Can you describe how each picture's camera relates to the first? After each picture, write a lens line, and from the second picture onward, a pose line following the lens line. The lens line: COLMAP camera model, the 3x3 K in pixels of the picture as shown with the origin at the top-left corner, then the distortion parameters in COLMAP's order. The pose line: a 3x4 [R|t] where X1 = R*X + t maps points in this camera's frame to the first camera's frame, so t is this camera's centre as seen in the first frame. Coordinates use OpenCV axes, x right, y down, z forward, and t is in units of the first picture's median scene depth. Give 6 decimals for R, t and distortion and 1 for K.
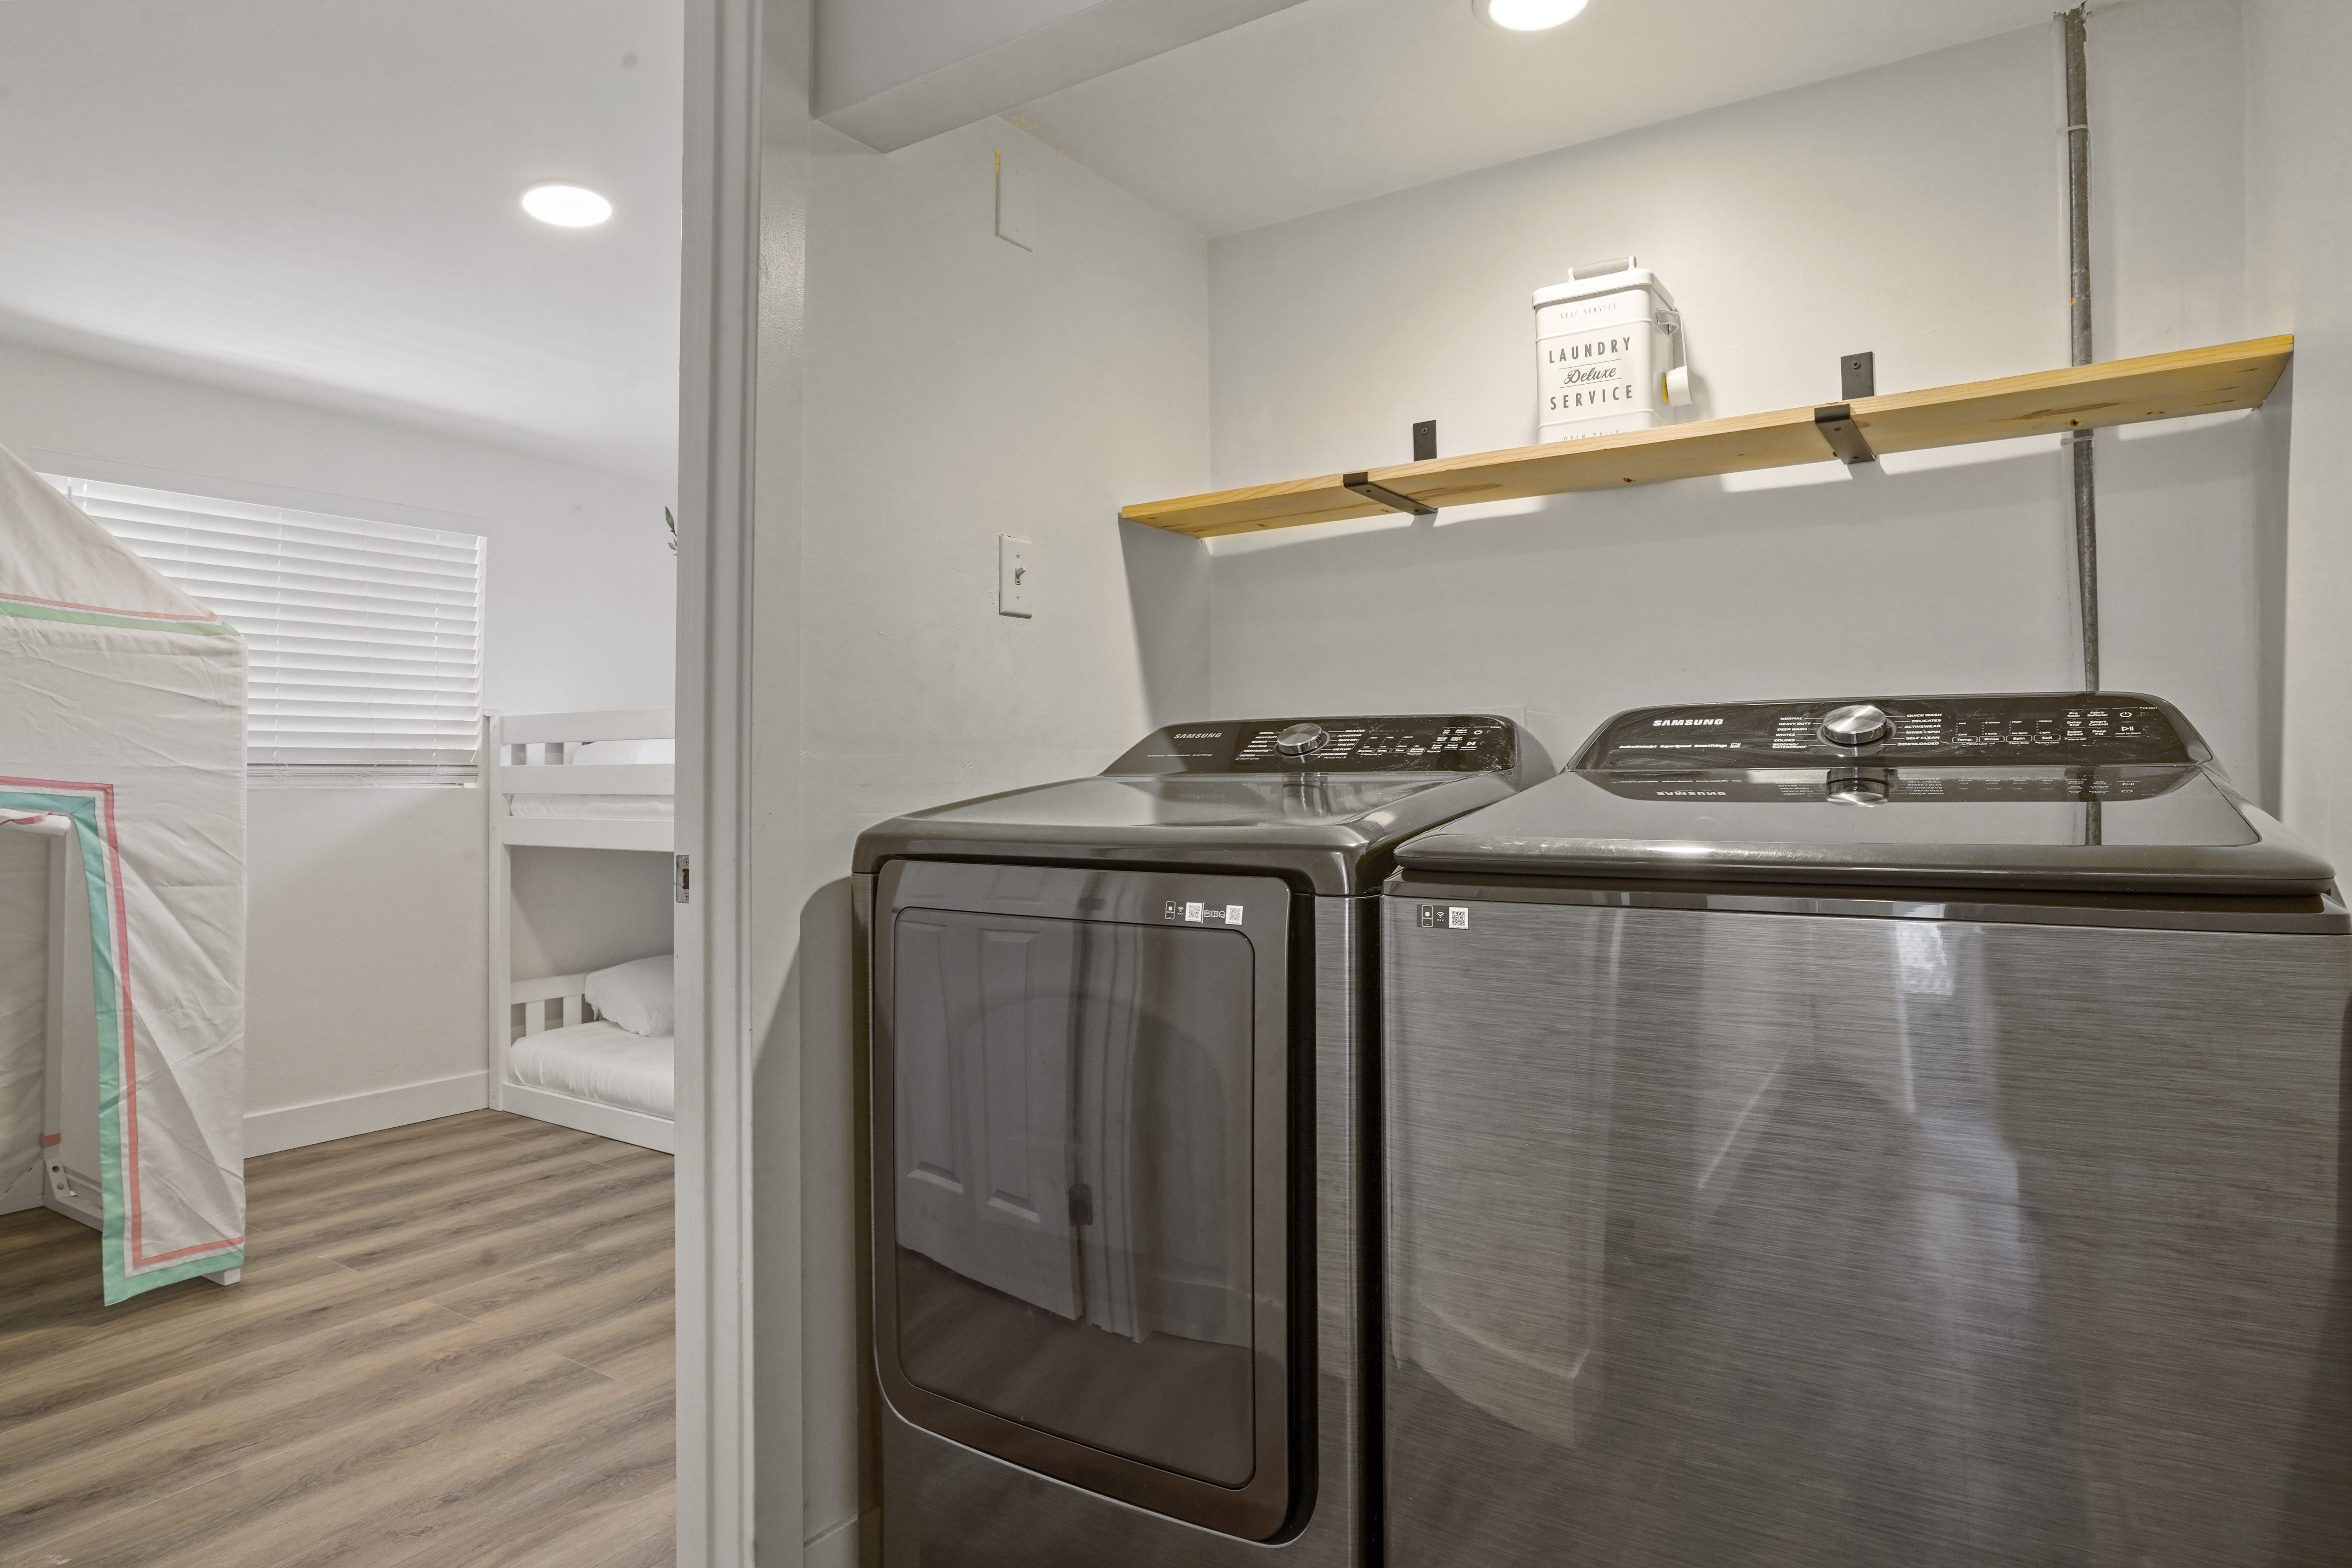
lens RADIAL K [[1327.2, 0, 1192.3], [0, 1327.2, 762.2], [0, 0, 1]] dist [-0.040755, 0.031533]
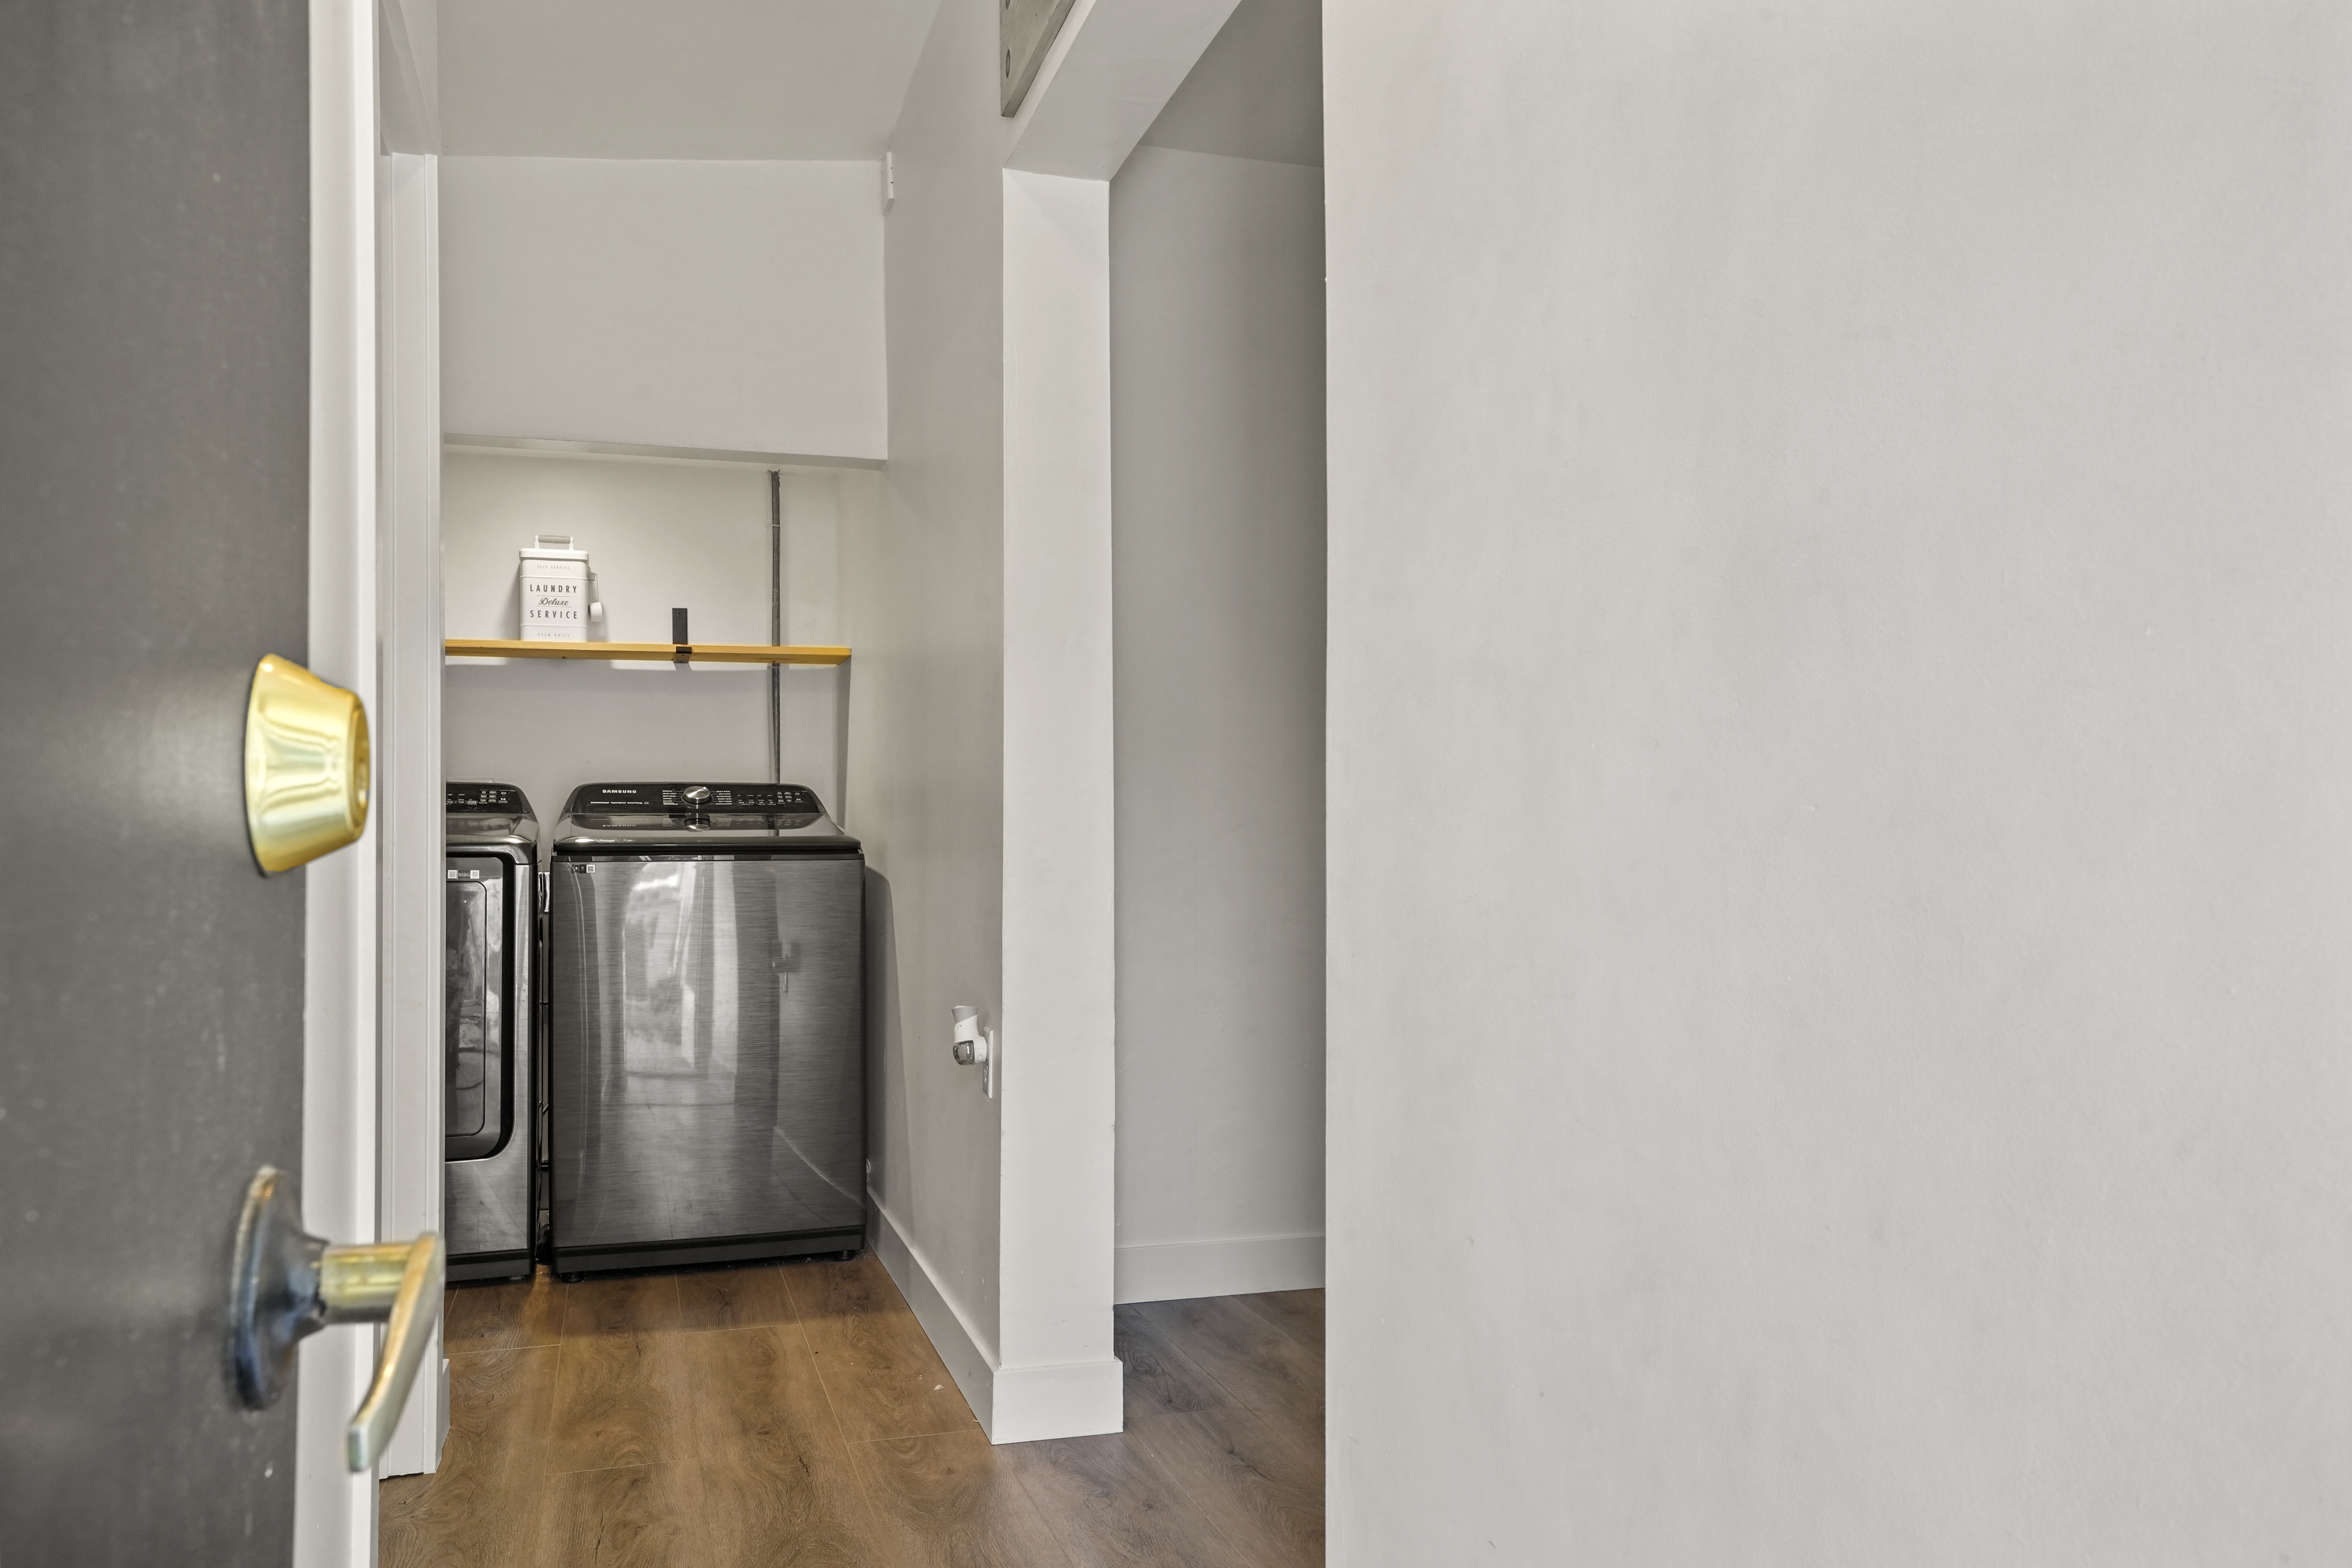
lens RADIAL K [[1867.5, 0, 1178.4], [0, 1867.5, 803.4], [0, 0, 1]] dist [0.008539, -0.000382]
pose [[0.640609, 0.023315, 0.767513, -1.318889], [-0.007455, 0.999681, -0.024145, 0.053122], [-0.767831, 0.009746, 0.640578, -1.558183]]
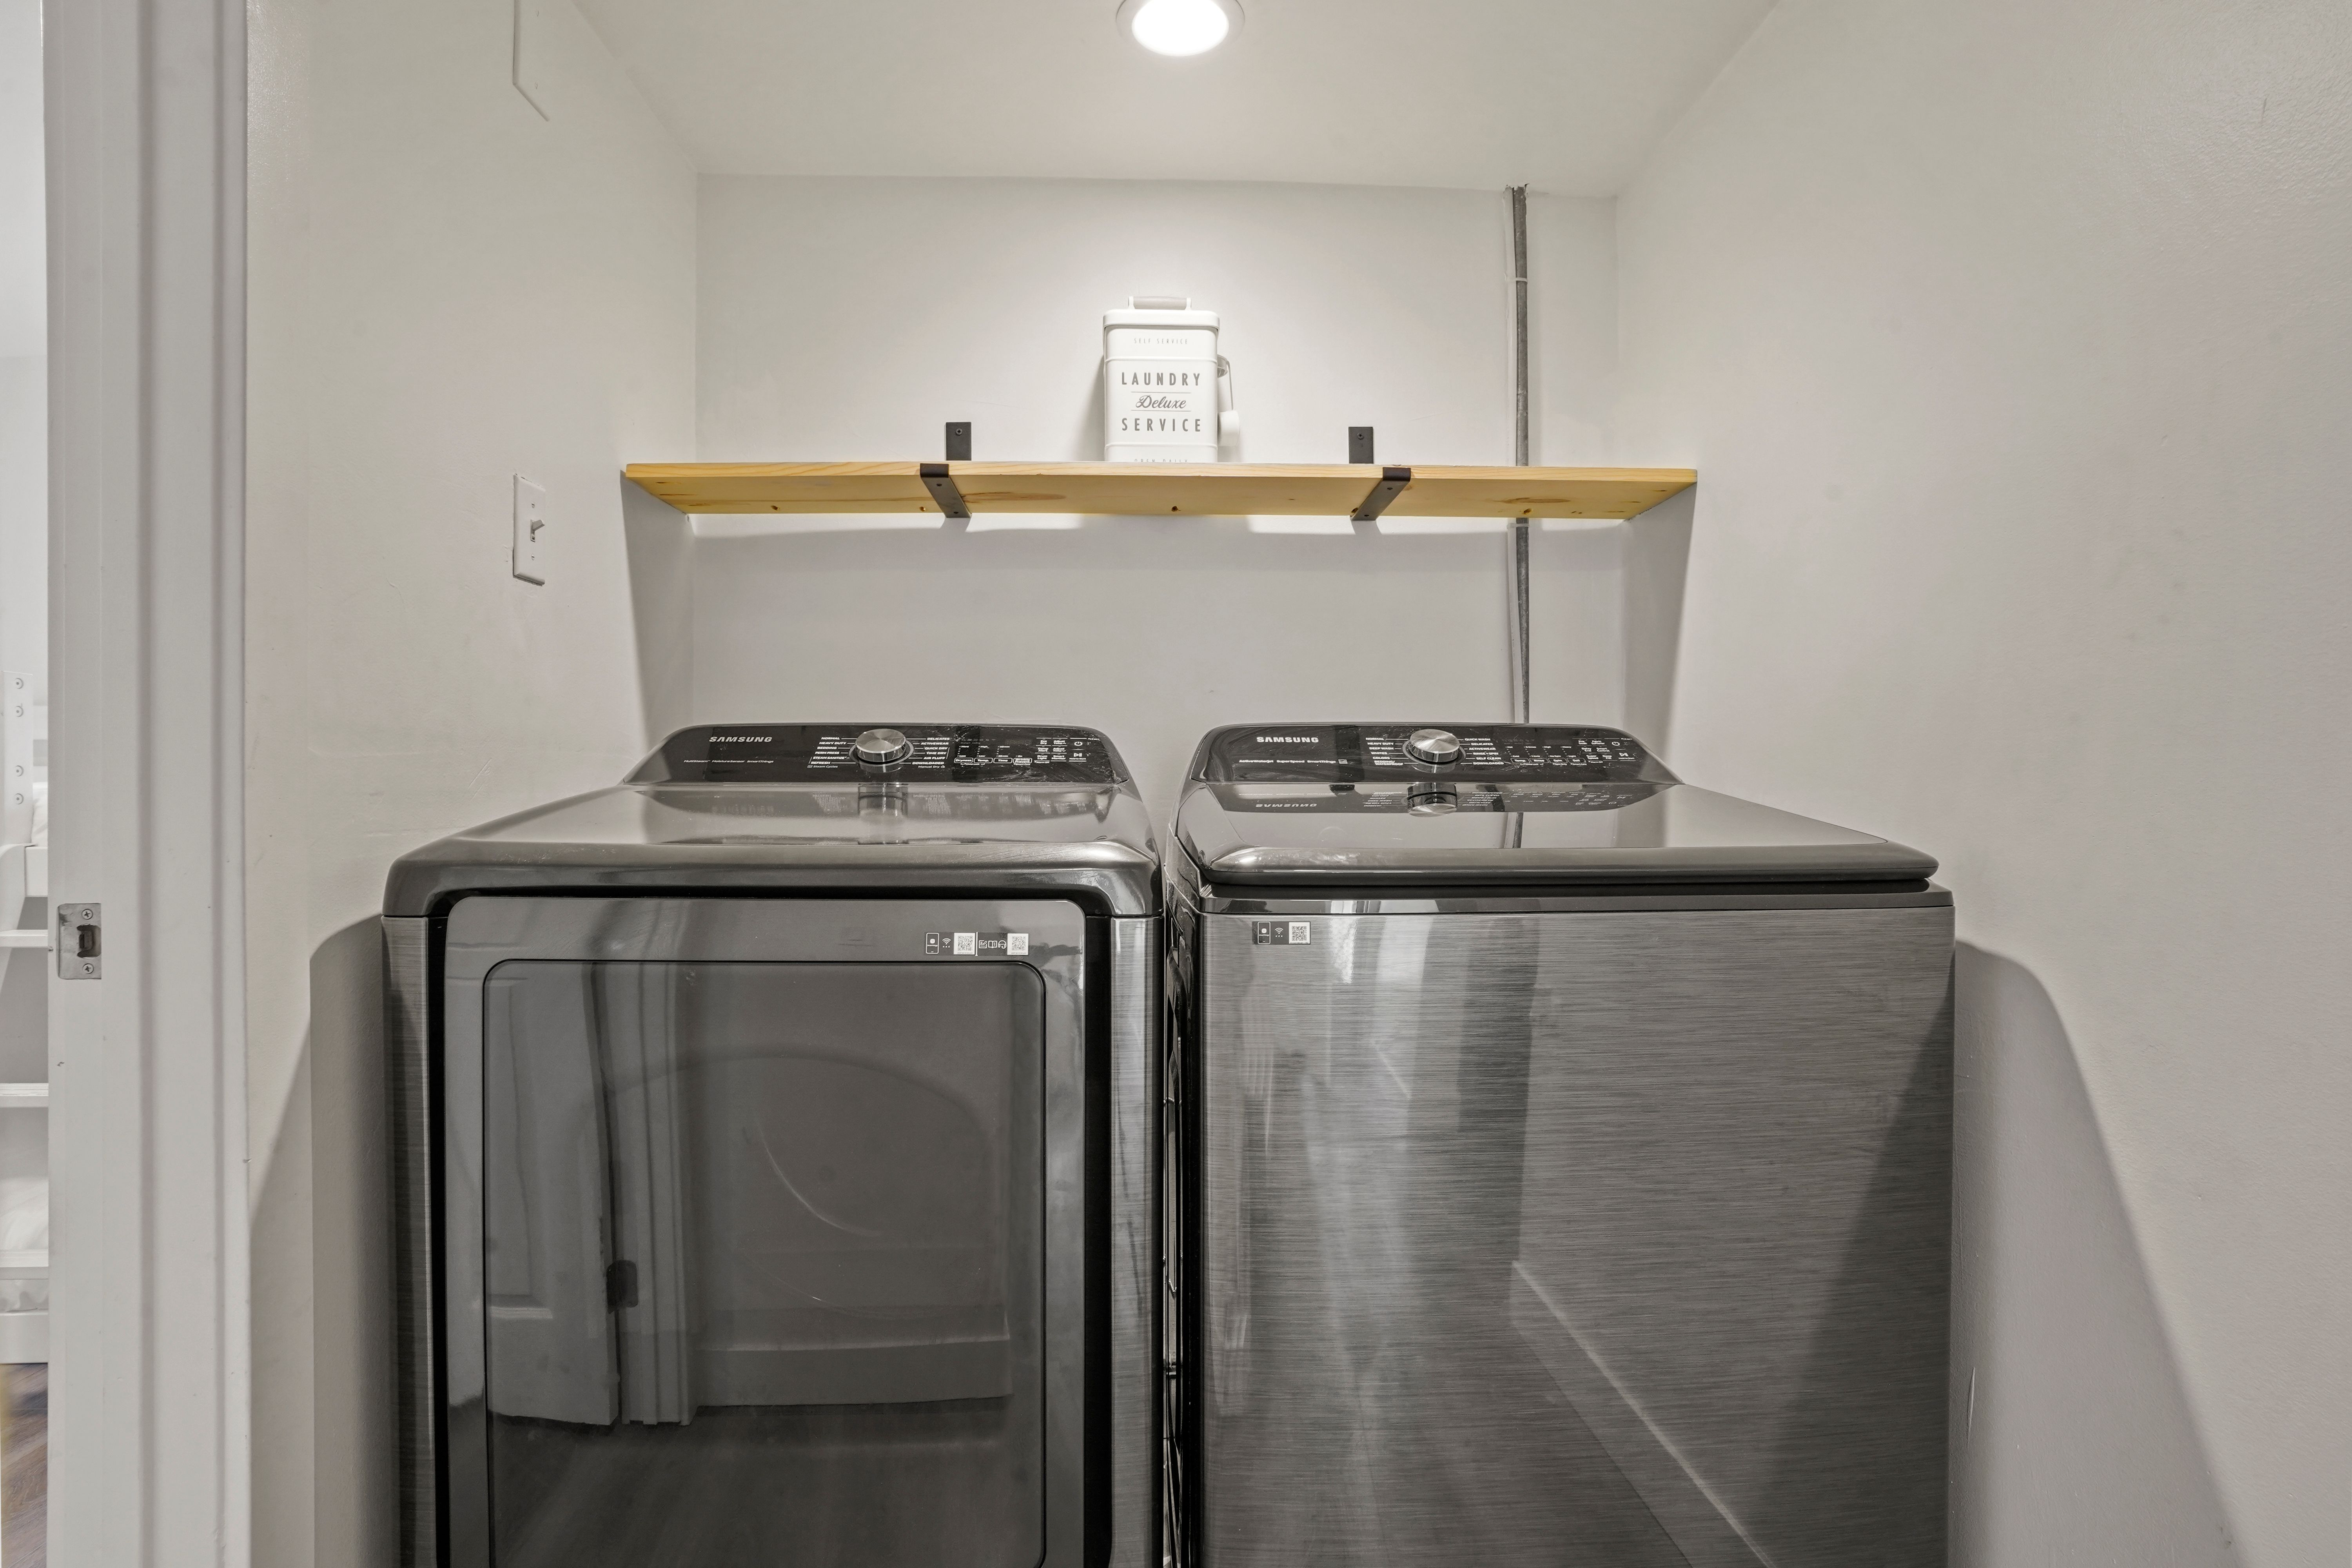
lens RADIAL K [[1266.4, 0, 1173.4], [0, 1266.4, 785.8], [0, 0, 1]] dist [-0.058213, 0.031390]
pose [[0.816977, 0.007995, 0.576615, -0.299767], [-0.012611, 0.999912, 0.004003, 0.004486], [-0.576532, -0.010542, 0.817006, 0.207994]]
